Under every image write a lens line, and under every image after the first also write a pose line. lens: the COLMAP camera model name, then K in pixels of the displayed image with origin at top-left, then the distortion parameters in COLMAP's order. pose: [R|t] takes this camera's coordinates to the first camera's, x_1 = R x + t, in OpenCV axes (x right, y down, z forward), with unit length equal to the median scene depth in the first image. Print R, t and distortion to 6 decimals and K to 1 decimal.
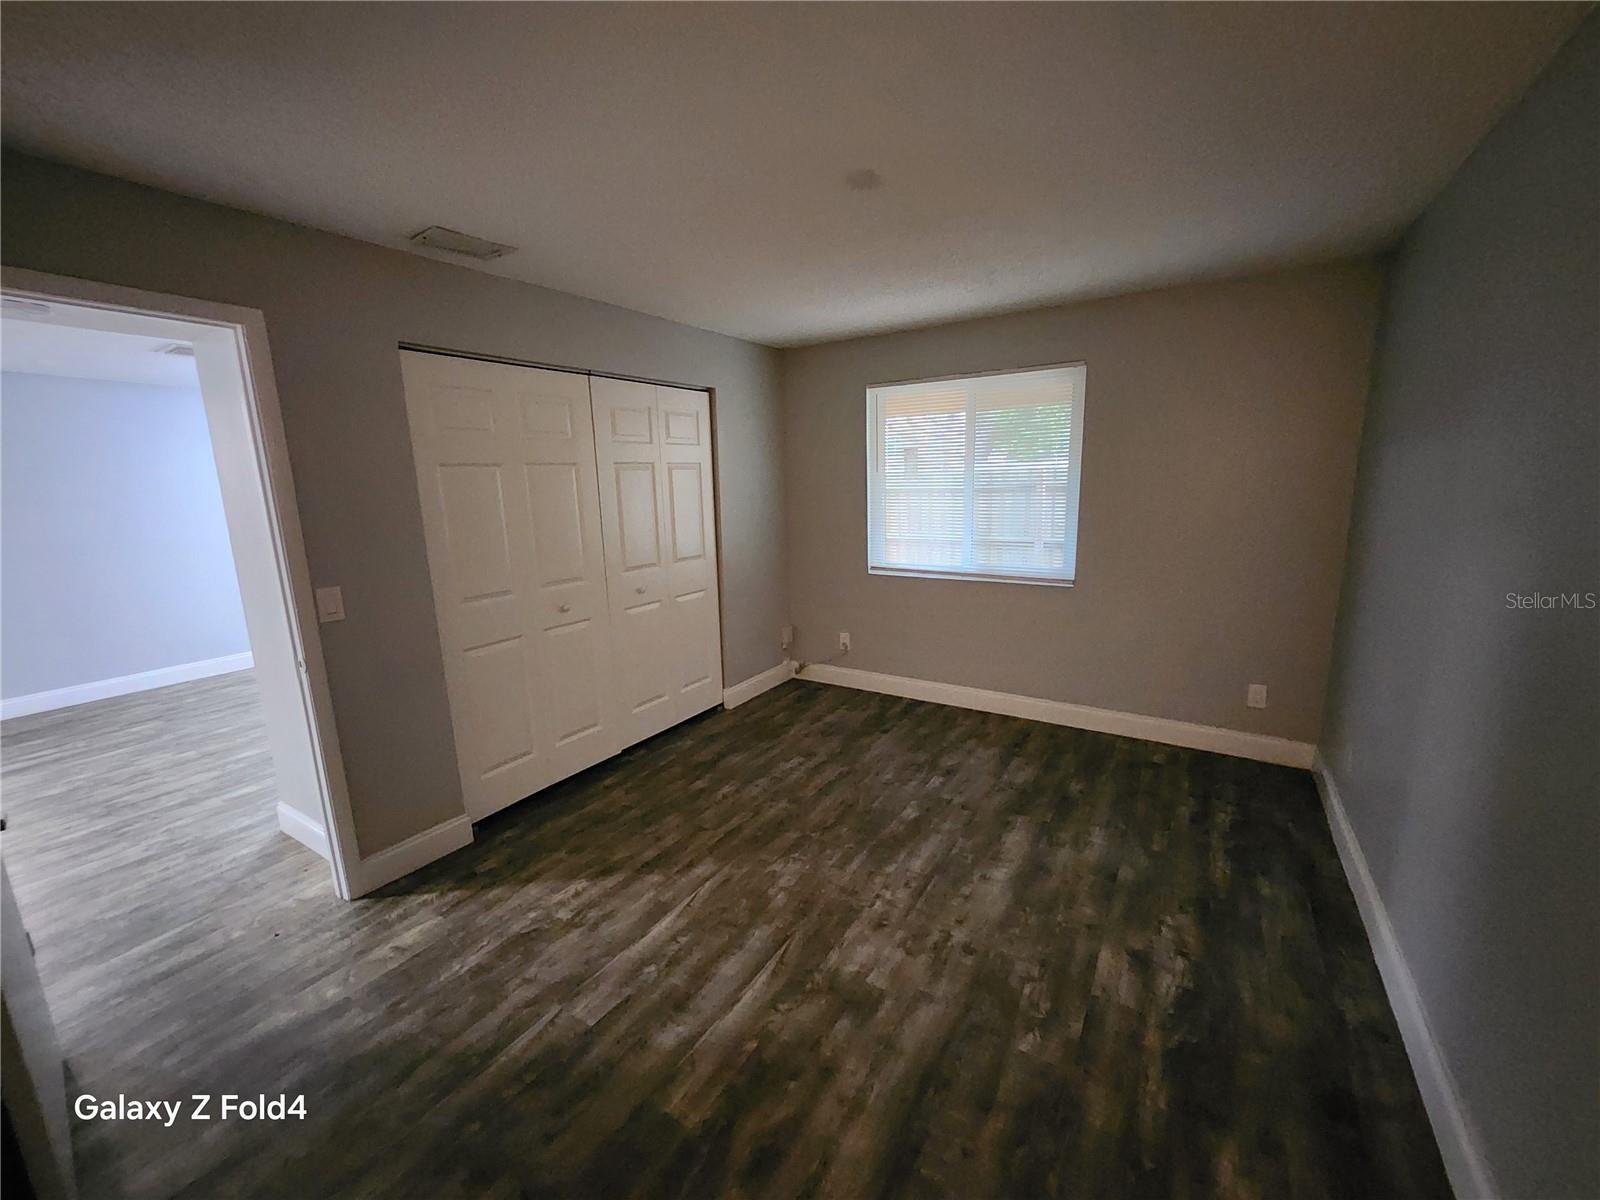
lens RADIAL K [[625.1, 0, 790.0], [0, 625.1, 601.8], [0, 0, 1]] dist [-0.000236, -0.000067]
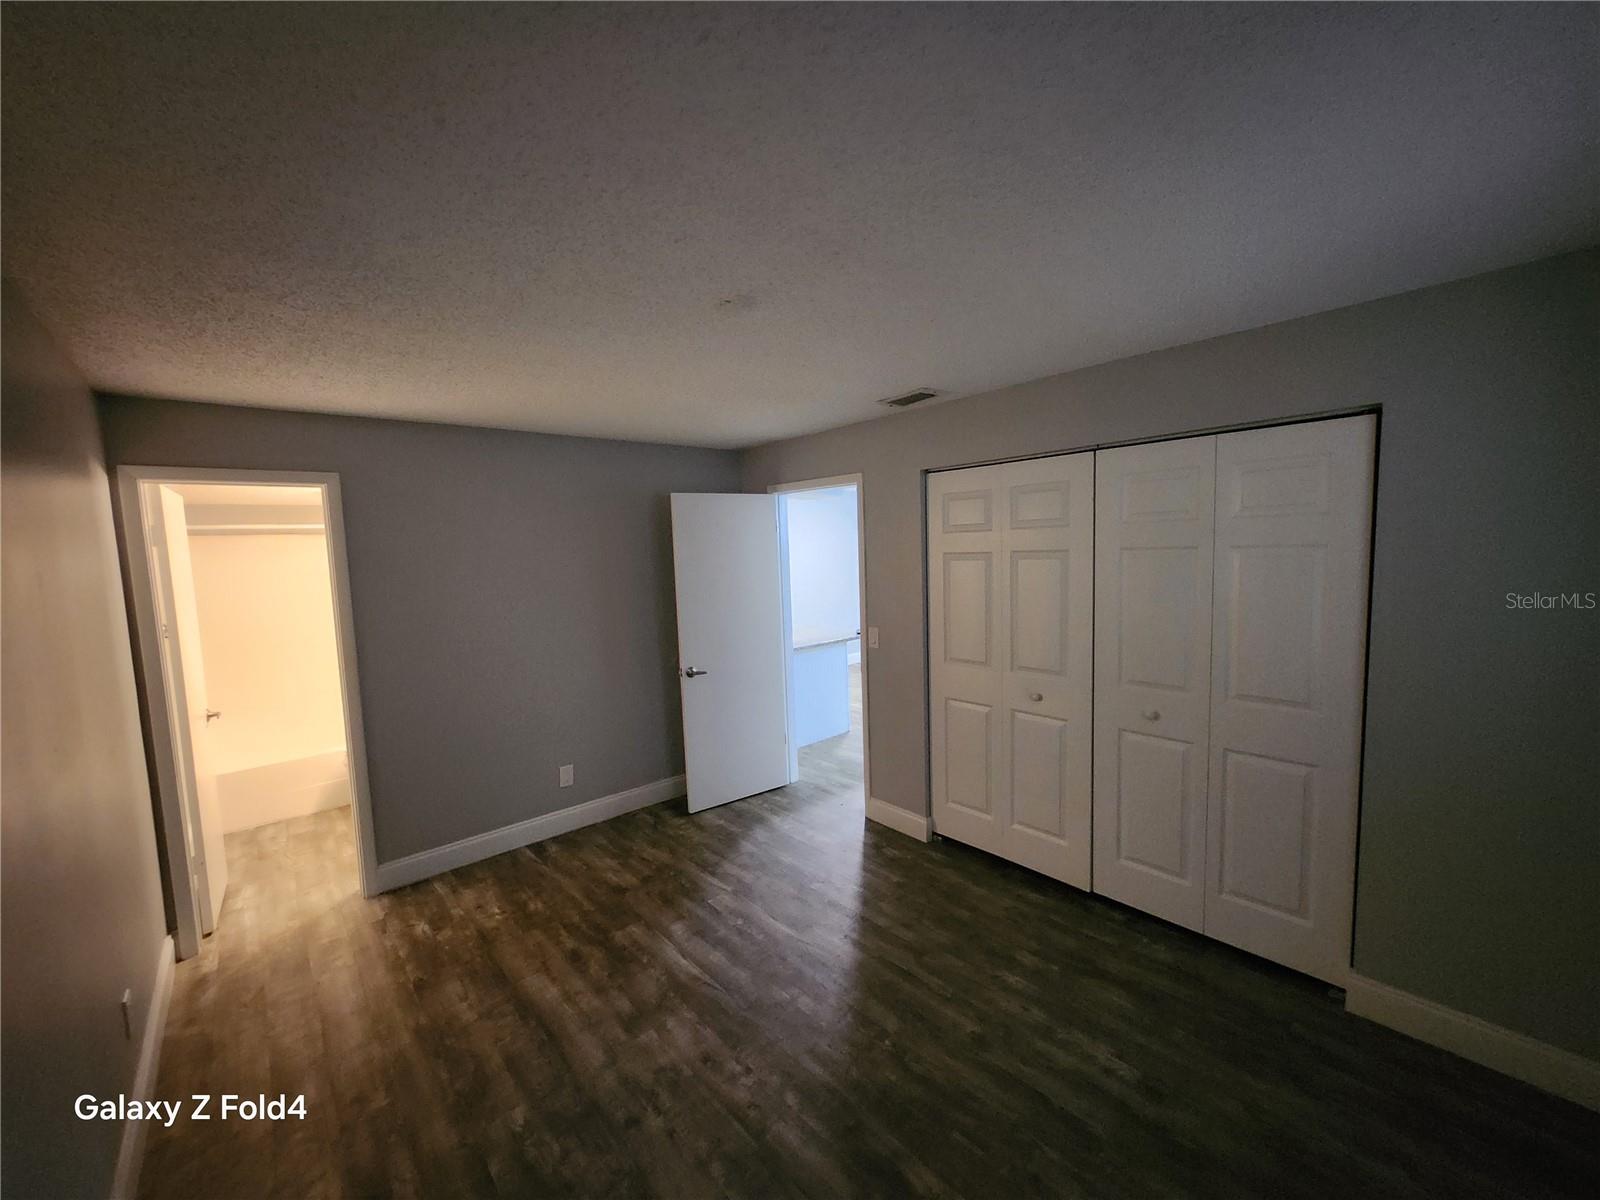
lens RADIAL K [[668.6, 0, 794.6], [0, 668.6, 614.7], [0, 0, 1]] dist [-0.002121, -0.000353]
pose [[-0.284743, 0.141485, -0.948105, 0.996520], [-0.147396, 0.970824, 0.189143, -0.353787], [0.947204, 0.193604, -0.255581, 1.290791]]
